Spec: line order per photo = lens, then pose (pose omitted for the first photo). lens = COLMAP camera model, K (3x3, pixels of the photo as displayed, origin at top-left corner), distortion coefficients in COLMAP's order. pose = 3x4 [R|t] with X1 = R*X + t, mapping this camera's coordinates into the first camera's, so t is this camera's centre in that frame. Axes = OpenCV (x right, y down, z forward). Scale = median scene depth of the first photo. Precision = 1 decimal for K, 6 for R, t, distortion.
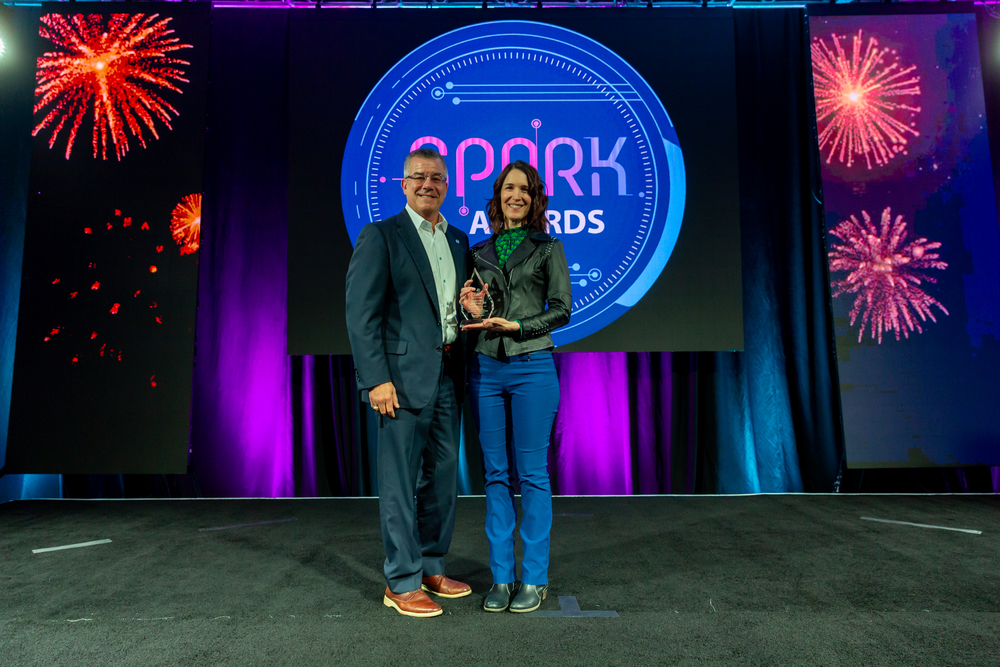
lens RADIAL K [[702.6, 0, 498.7], [0, 702.6, 337.3], [0, 0, 1]] dist [0.006460, 0.008083]
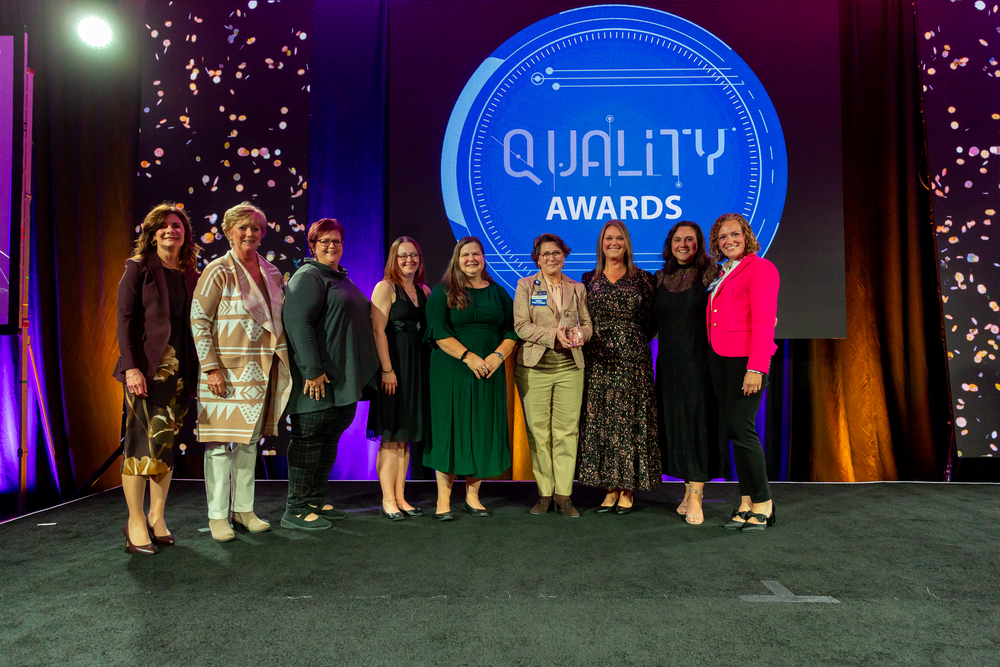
lens RADIAL K [[702.6, 0, 459.0], [0, 702.6, 334.0], [0, 0, 1]] dist [0.006460, 0.008083]
pose [[0.999786, 0.004767, -0.020133, -0.188727], [-0.004496, 0.999899, 0.013462, 0.002357], [0.020196, -0.013368, 0.999707, -0.005144]]
